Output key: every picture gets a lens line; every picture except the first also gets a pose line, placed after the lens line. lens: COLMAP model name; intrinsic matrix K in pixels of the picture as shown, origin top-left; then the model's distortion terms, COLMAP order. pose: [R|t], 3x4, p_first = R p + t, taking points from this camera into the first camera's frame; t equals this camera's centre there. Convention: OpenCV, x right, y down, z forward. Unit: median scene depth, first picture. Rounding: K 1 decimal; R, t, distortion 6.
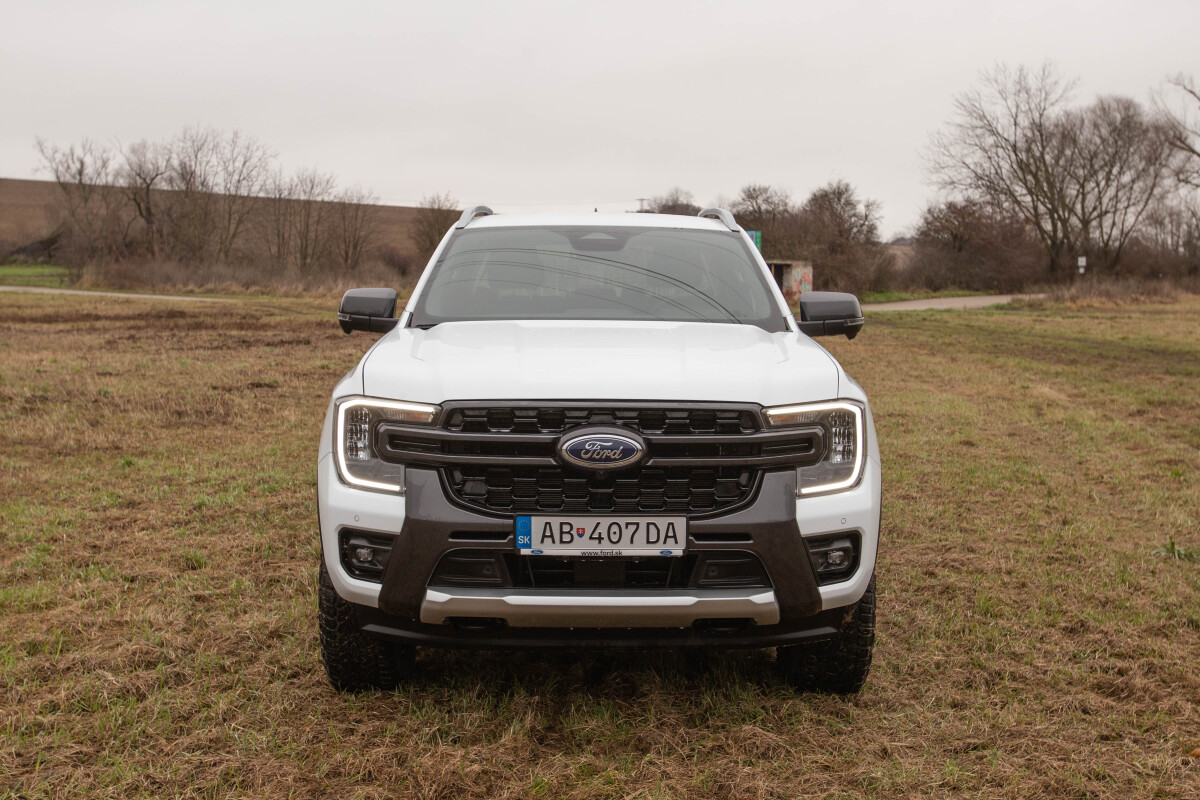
lens RADIAL K [[1417.8, 0, 603.5], [0, 1417.8, 415.9], [0, 0, 1]] dist [0.006833, 0.031418]
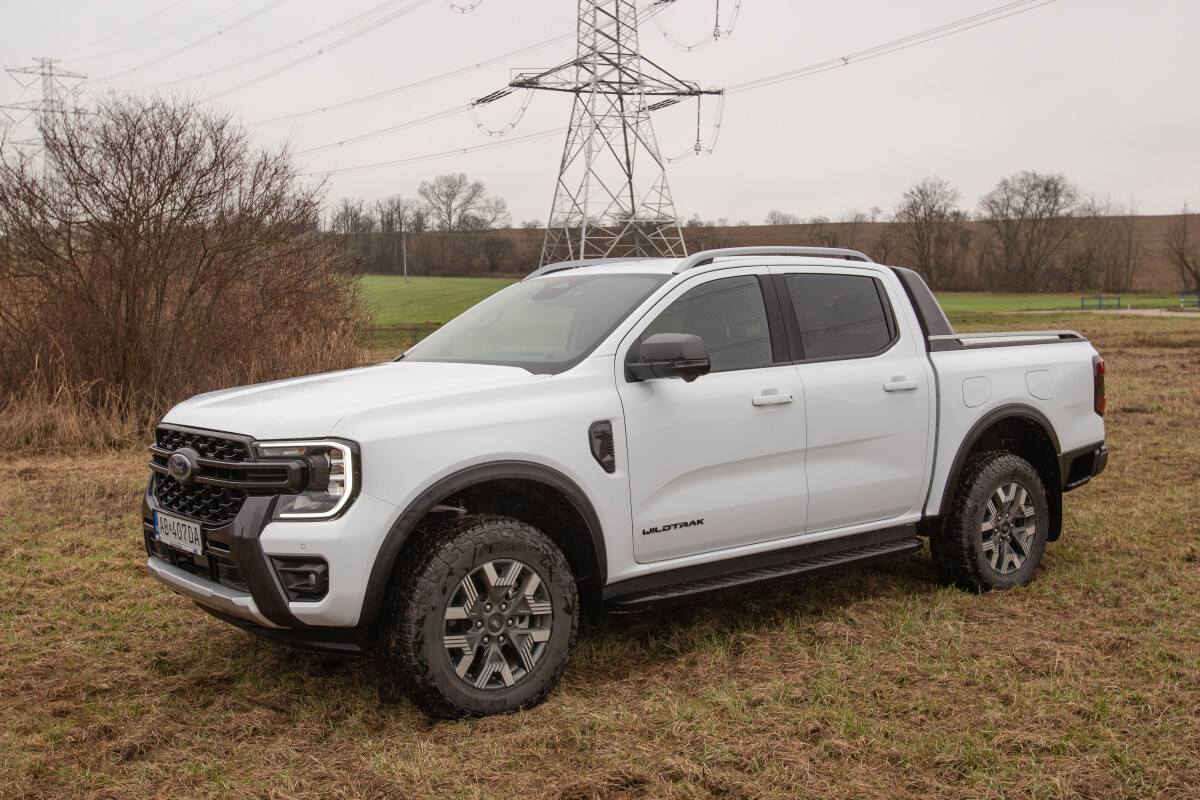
lens RADIAL K [[1246.3, 0, 600.0], [0, 1246.3, 400.0], [0, 0, 1]] dist [-0.014623, 0.002217]
pose [[0.614564, 0.031724, -0.788228, 1.056120], [-0.048995, 0.998797, 0.001998, -0.053239], [0.787344, 0.037391, 0.615379, 0.564134]]
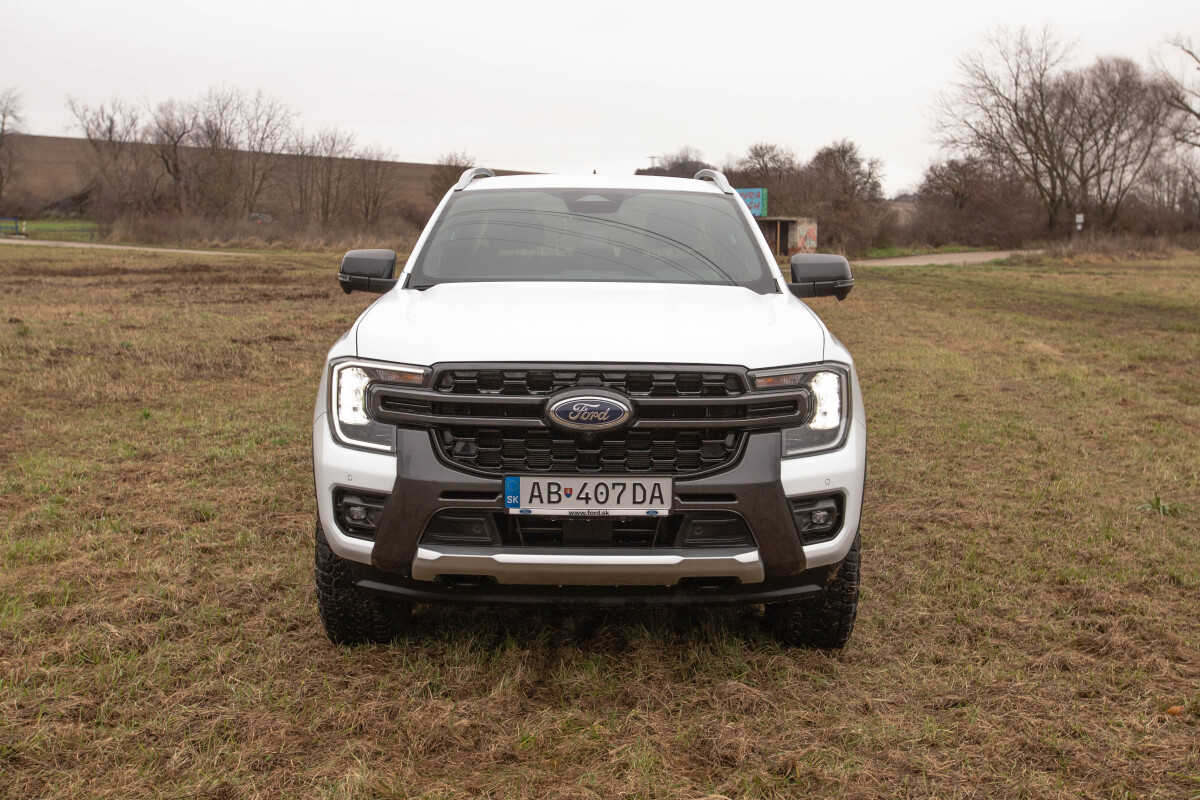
lens RADIAL K [[1368.7, 0, 600.0], [0, 1368.7, 400.0], [0, 0, 1]] dist [-0.002234, 0.061807]
pose [[0.999937, 0.003223, -0.010781, 0.016005], [-0.002961, 0.999701, 0.024281, -0.007674], [0.010856, -0.024247, 0.999647, 0.018066]]
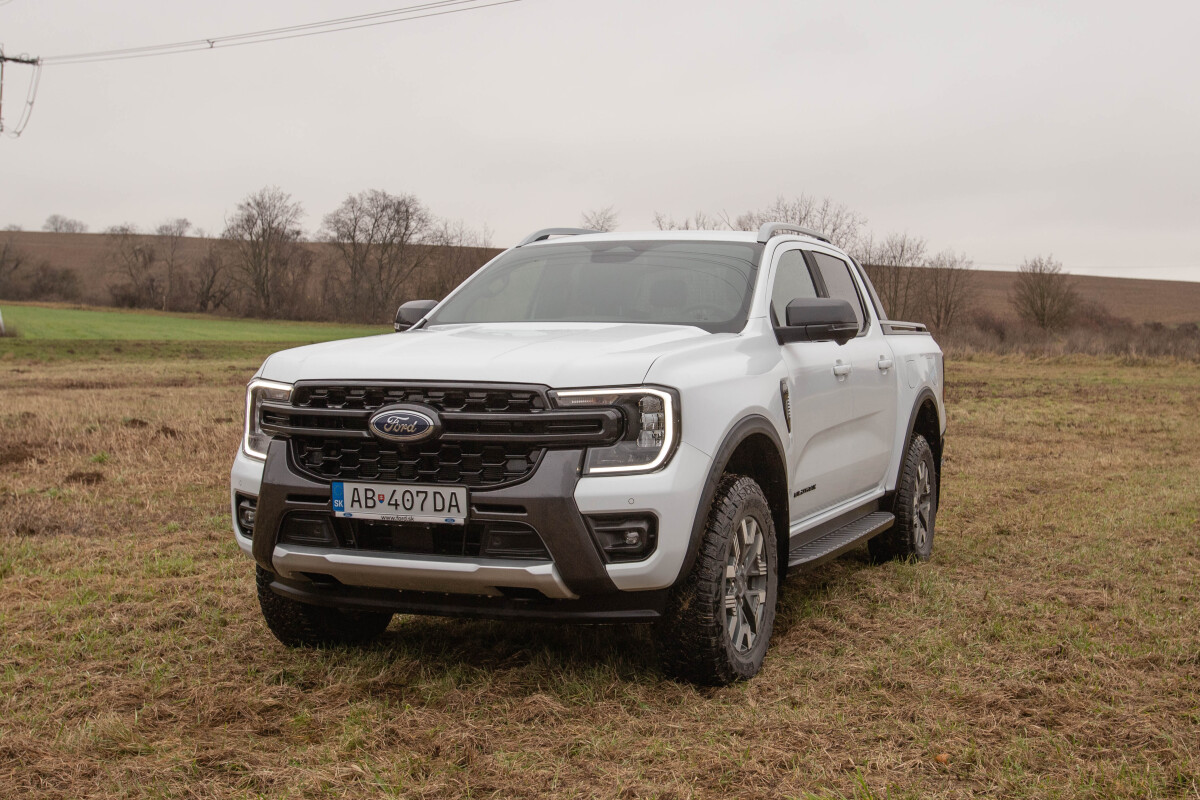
lens RADIAL K [[1446.2, 0, 661.4], [0, 1446.2, 370.8], [0, 0, 1]] dist [-0.023954, 0.048351]
pose [[0.929510, 0.004227, -0.368772, 0.562492], [-0.033246, 0.996823, -0.072373, 0.053624], [0.367295, 0.079531, 0.926698, 0.028409]]
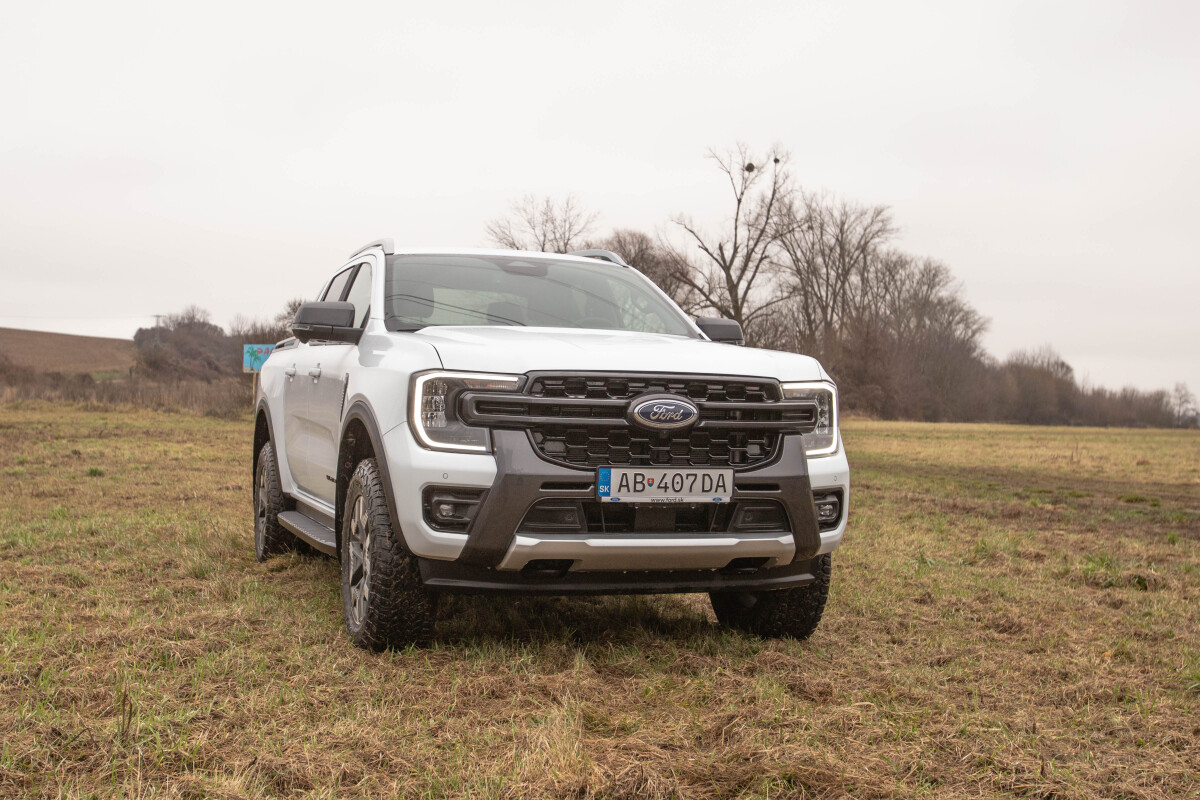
lens RADIAL K [[1433.7, 0, 521.1], [0, 1433.7, 401.1], [0, 0, 1]] dist [-0.012579, -0.006634]
pose [[0.962695, 0.014145, 0.270220, -0.412547], [0.011449, 0.995609, -0.092908, 0.116310], [-0.270348, 0.092536, 0.958305, -0.106398]]
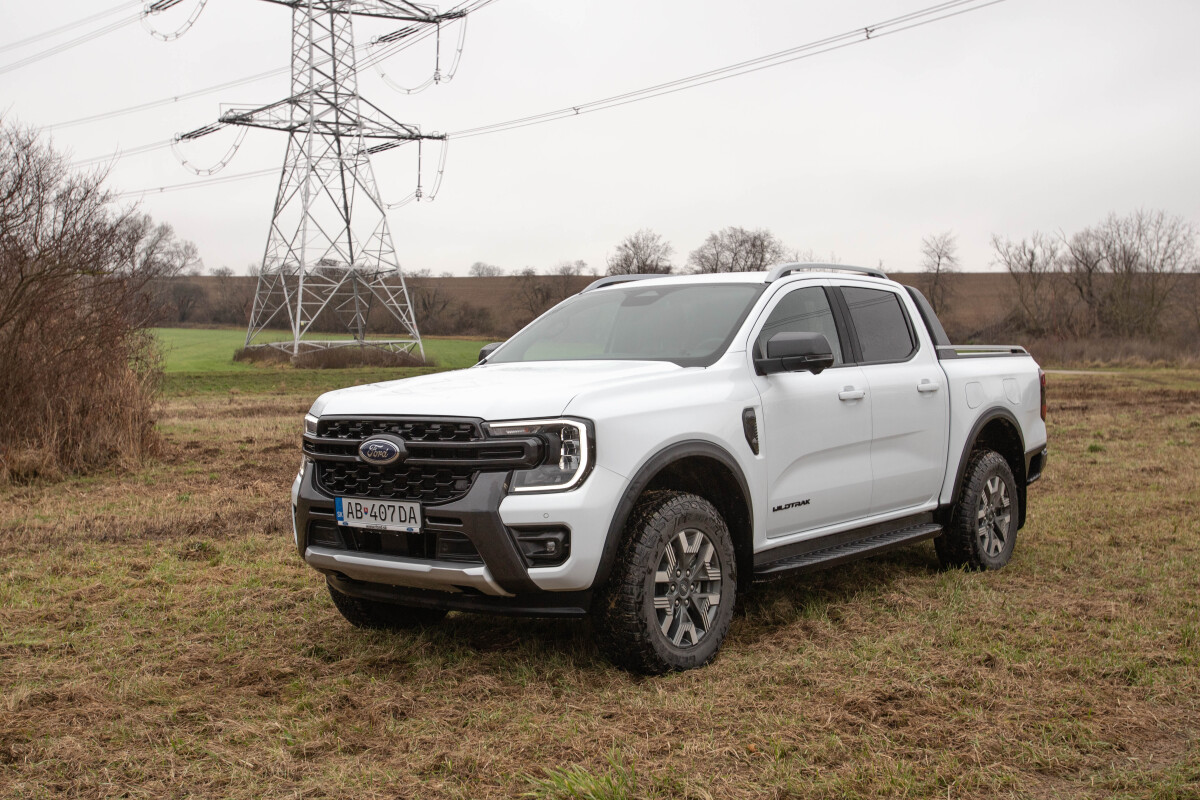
lens RADIAL K [[1292.7, 0, 590.3], [0, 1292.7, 428.1], [0, 0, 1]] dist [-0.001987, 0.024771]
pose [[0.772015, 0.007937, -0.635555, 0.881902], [-0.034614, 0.998963, -0.029570, 0.029776], [0.634661, 0.044828, 0.771489, 0.161798]]
